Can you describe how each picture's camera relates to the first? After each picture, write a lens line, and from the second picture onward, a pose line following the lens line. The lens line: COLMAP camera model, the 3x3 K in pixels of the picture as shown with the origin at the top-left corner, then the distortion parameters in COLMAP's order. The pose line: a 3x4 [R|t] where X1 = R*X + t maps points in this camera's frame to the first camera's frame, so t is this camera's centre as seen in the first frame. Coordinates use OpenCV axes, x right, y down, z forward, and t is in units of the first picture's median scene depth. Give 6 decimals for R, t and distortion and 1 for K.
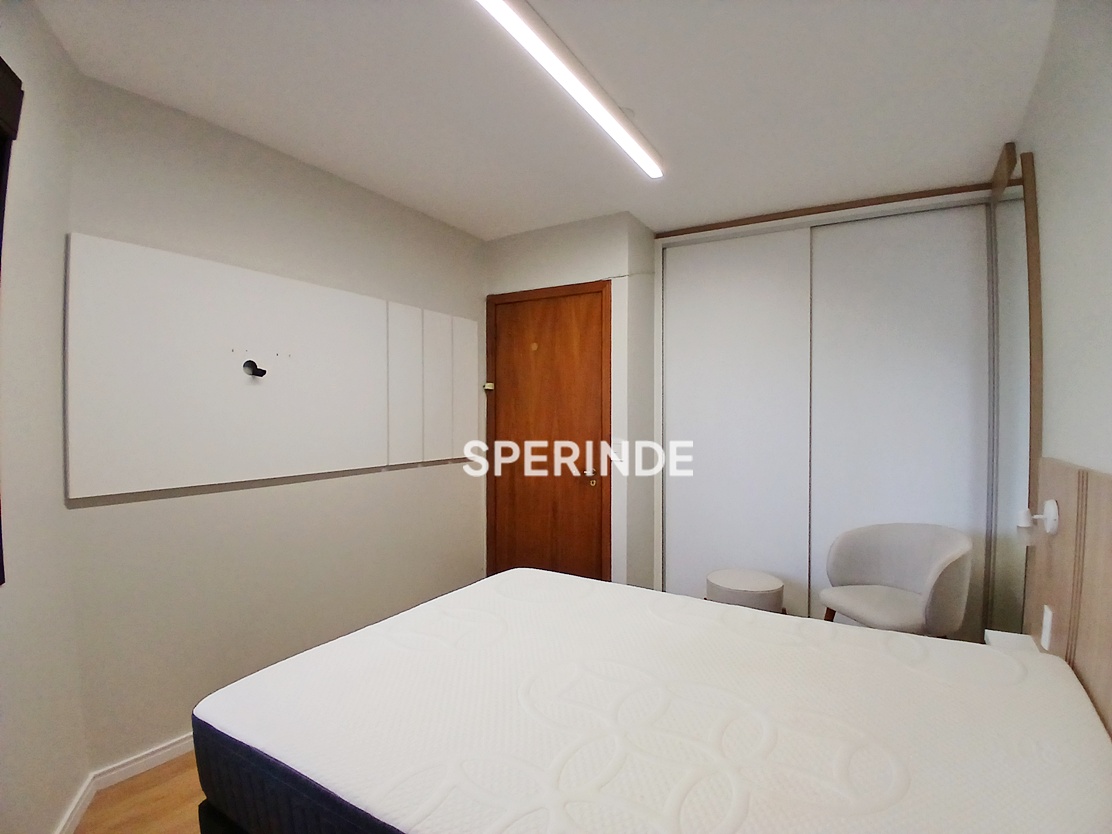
lens RADIAL K [[548.0, 0, 553.4], [0, 548.0, 416.7], [0, 0, 1]] dist [0.002844, -0.041439]
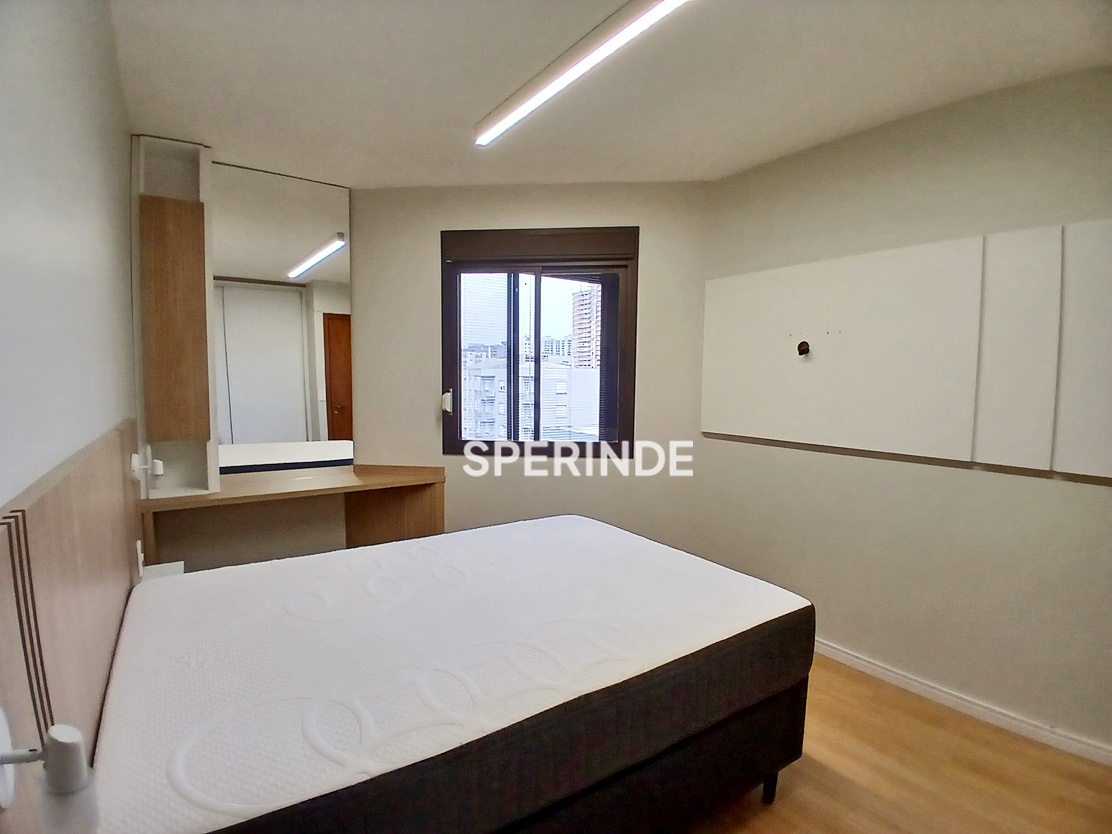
lens RADIAL K [[546.5, 0, 559.0], [0, 546.5, 415.4], [0, 0, 1]] dist [0.000680, -0.039269]
pose [[-0.414053, 0.060763, -0.908222, 0.584449], [-0.020923, 0.996870, 0.076233, -0.017969], [0.910012, 0.050567, -0.411486, 0.806161]]
